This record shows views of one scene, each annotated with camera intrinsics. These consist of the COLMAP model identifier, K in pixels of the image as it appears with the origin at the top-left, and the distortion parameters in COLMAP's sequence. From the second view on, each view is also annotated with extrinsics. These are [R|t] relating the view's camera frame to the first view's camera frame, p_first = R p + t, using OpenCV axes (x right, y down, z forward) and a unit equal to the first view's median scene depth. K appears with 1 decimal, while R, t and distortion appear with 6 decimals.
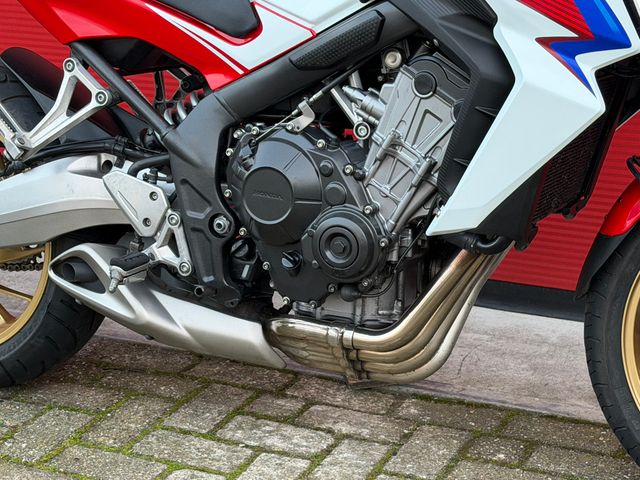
lens RADIAL K [[1450.5, 0, 317.0], [0, 1450.5, 235.6], [0, 0, 1]] dist [0.130389, 0.000000]
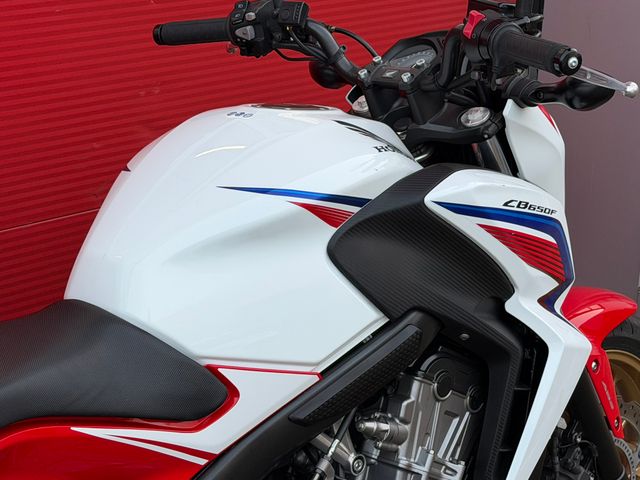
lens RADIAL K [[1450.5, 0, 321.6], [0, 1450.5, 240.4], [0, 0, 1]] dist [0.130389, 0.000000]
pose [[0.357357, -0.287751, 0.888535, -0.634416], [0.246442, 0.946690, 0.207469, -0.348144], [-0.900868, 0.144832, 0.409220, 0.630752]]
